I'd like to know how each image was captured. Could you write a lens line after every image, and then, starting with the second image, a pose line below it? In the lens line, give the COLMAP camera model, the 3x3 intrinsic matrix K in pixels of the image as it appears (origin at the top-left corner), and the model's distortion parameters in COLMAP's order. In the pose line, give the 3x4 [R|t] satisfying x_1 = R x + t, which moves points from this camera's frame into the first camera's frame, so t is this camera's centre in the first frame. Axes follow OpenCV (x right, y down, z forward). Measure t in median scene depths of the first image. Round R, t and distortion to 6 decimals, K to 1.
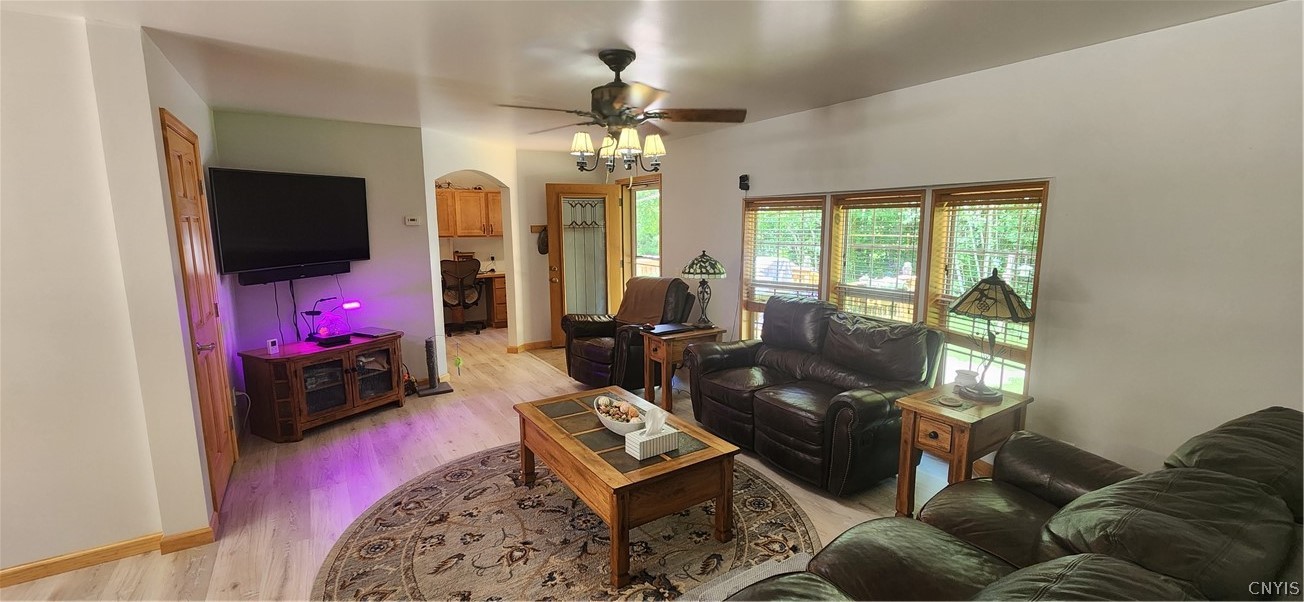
lens RADIAL K [[534.7, 0, 652.6], [0, 534.7, 305.7], [0, 0, 1]] dist [0.001865, 0.000060]
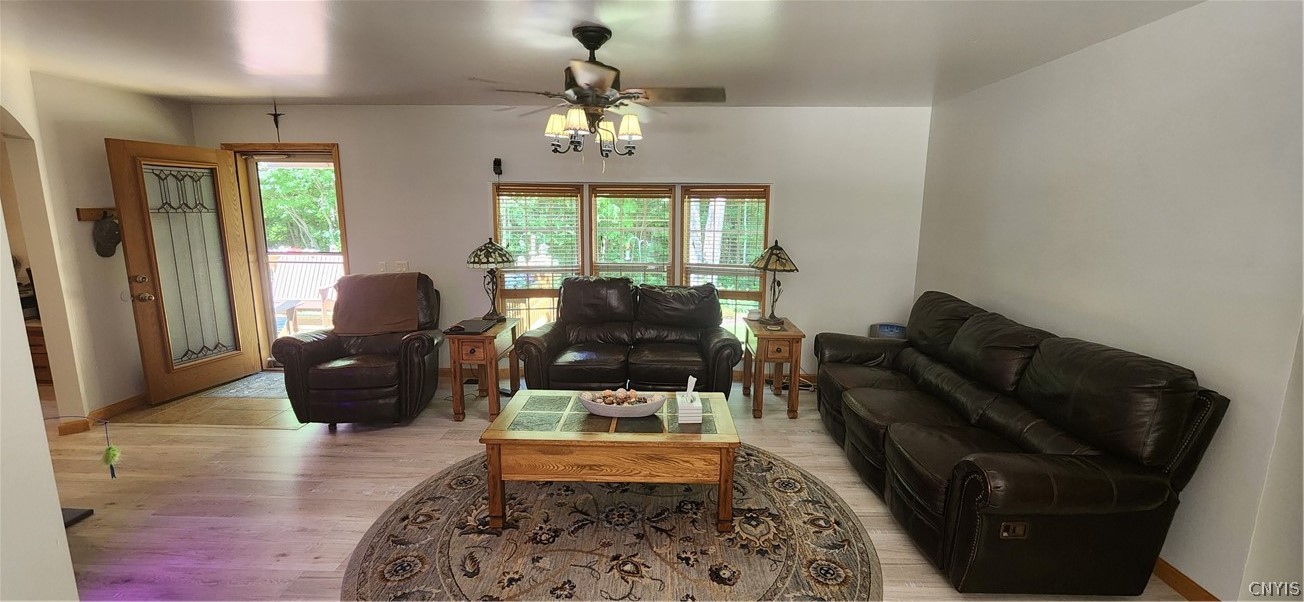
lens RADIAL K [[534.7, 0, 657.1], [0, 534.7, 303.2], [0, 0, 1]] dist [0.001865, 0.000060]
pose [[0.566013, -0.135329, 0.813213, -0.491384], [0.115428, 0.989727, 0.084363, -0.033543], [-0.816276, 0.046117, 0.575819, 0.216108]]
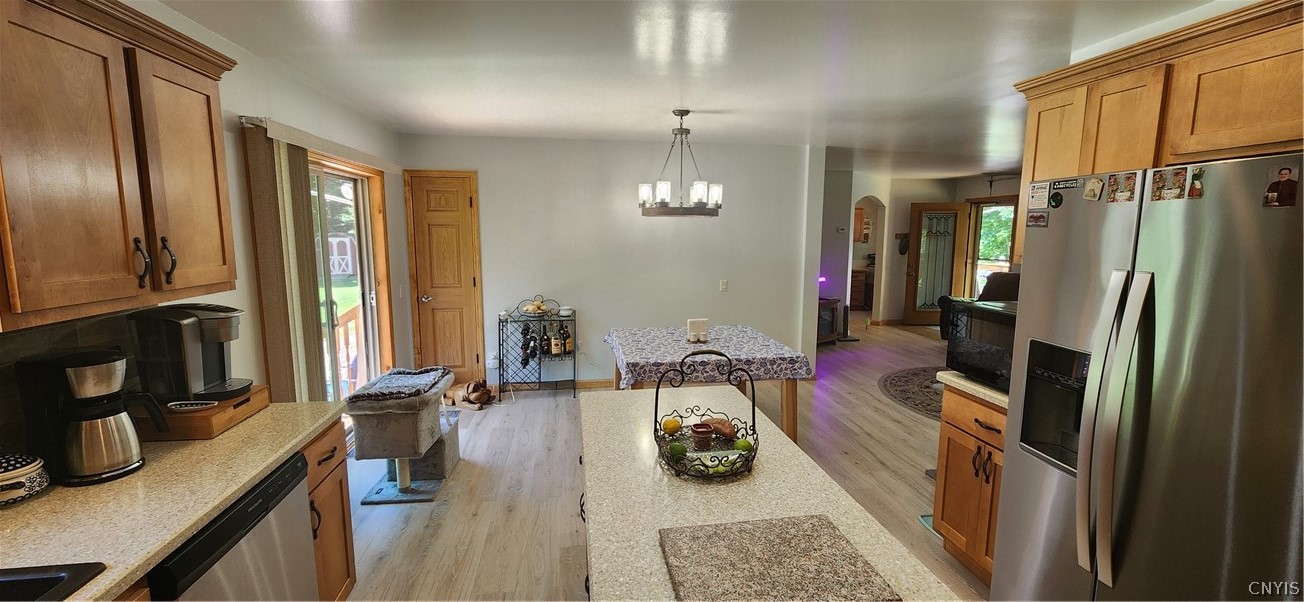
lens RADIAL K [[534.7, 0, 655.9], [0, 534.7, 303.6], [0, 0, 1]] dist [0.001865, 0.000060]
pose [[0.916203, 0.063238, -0.395693, -0.326687], [-0.070198, 0.997528, -0.003118, 0.105476], [0.394518, 0.030634, 0.918377, -0.681420]]
